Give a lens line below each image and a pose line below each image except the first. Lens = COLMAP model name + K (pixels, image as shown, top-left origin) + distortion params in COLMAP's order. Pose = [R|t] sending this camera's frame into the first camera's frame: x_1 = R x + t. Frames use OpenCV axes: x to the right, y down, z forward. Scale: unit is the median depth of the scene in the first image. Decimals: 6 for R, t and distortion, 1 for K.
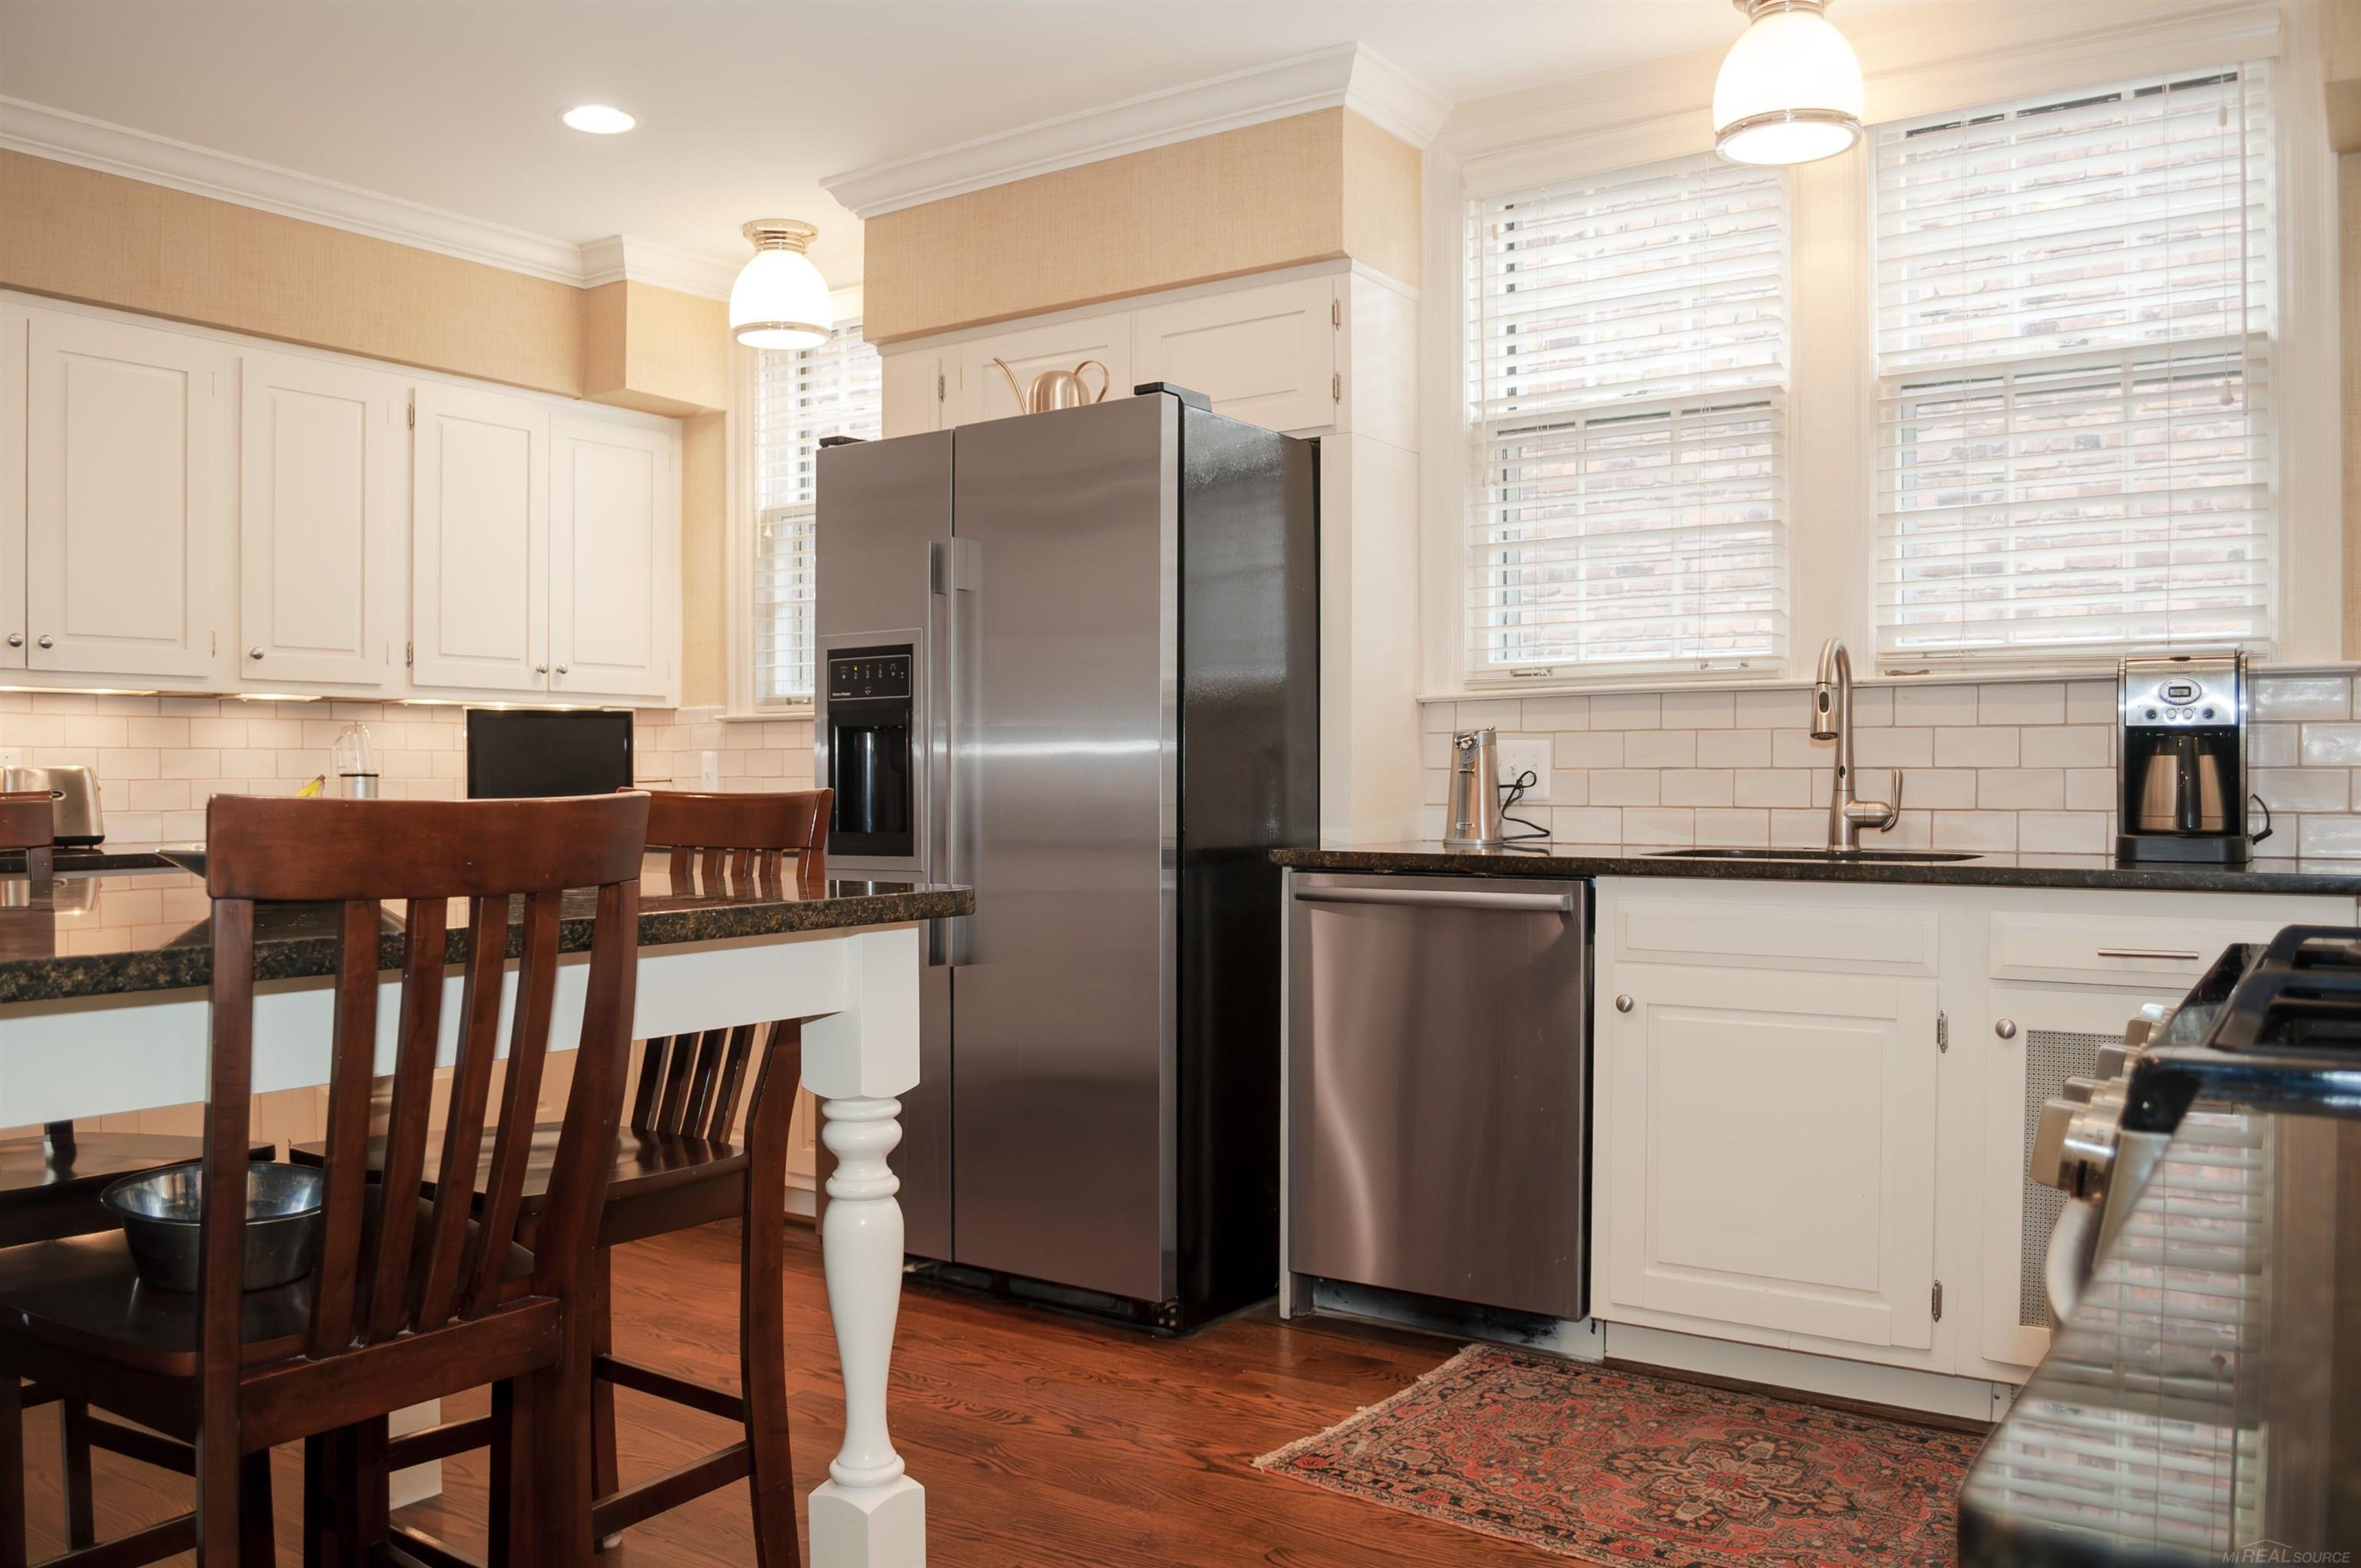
lens RADIAL K [[1881.3, 0, 1180.5], [0, 1881.3, 784.0], [0, 0, 1]] dist [-0.078158, 0.000327]
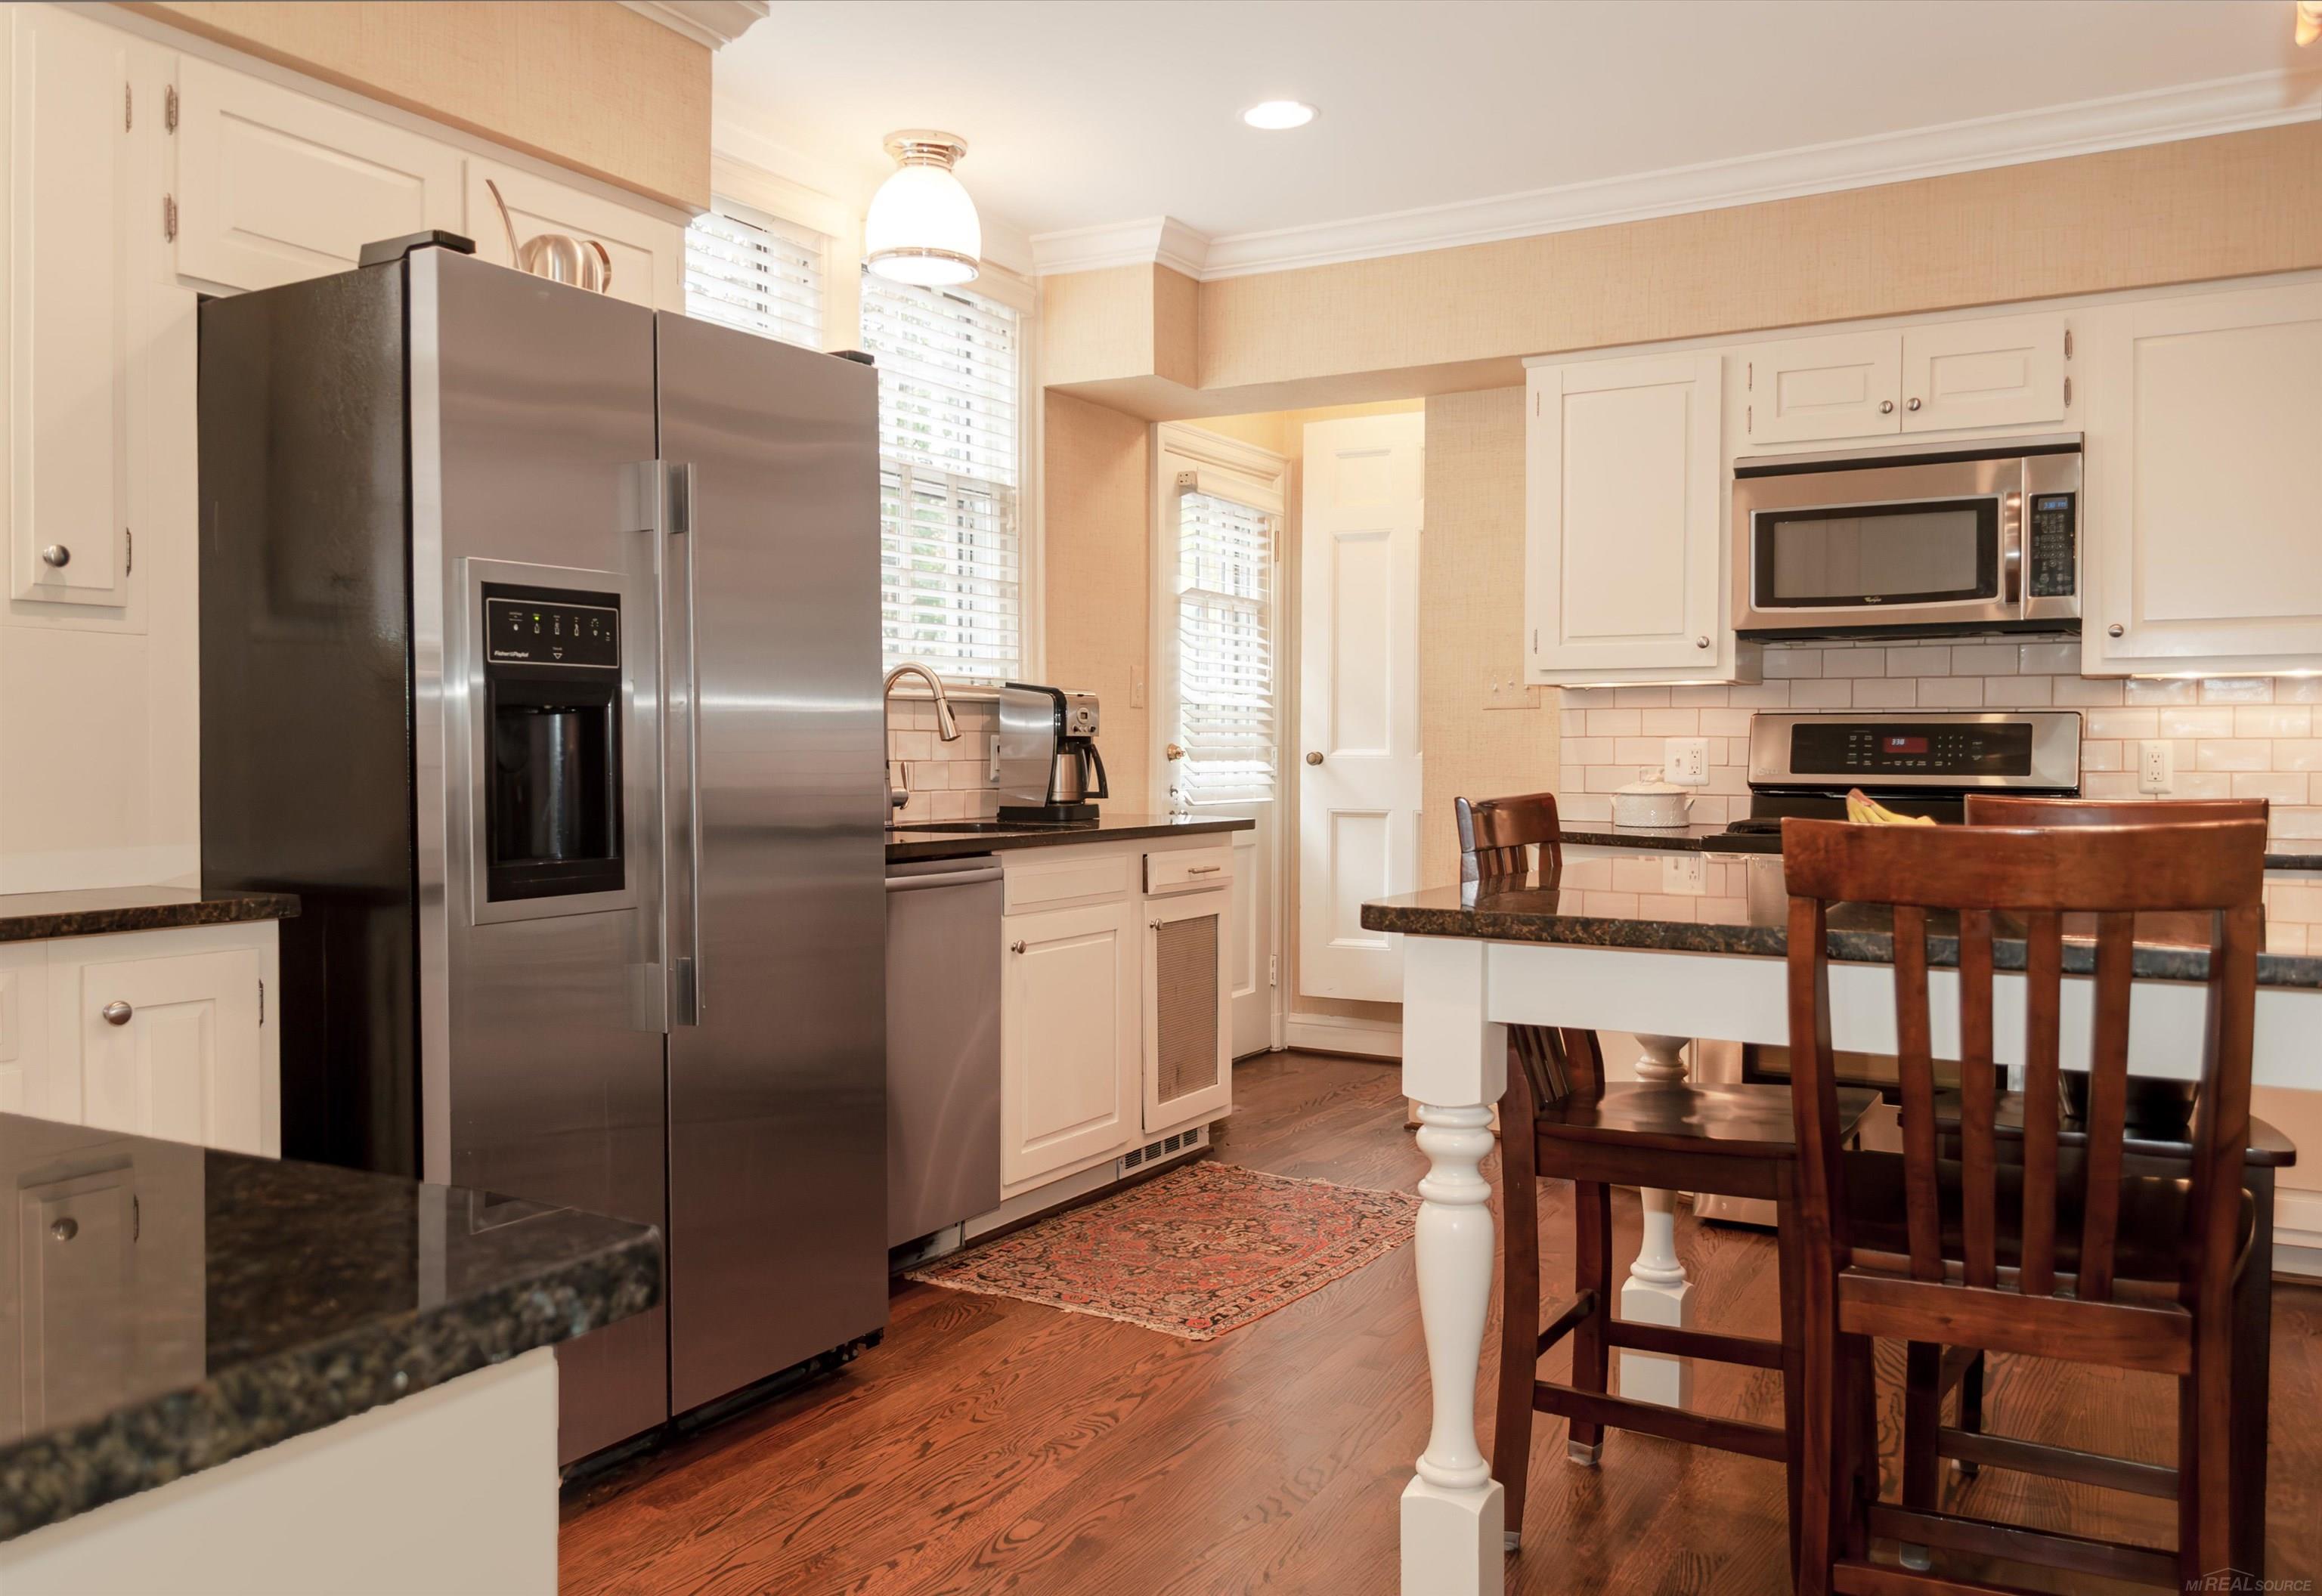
lens RADIAL K [[1824.6, 0, 1161.0], [0, 1824.6, 798.0], [0, 0, 1]] dist [0.041209, 0.000324]
pose [[-0.078657, -0.025022, 0.996588, -1.002573], [0.005337, 0.999660, 0.025521, -0.015317], [-0.996887, 0.007327, -0.078497, 0.986603]]
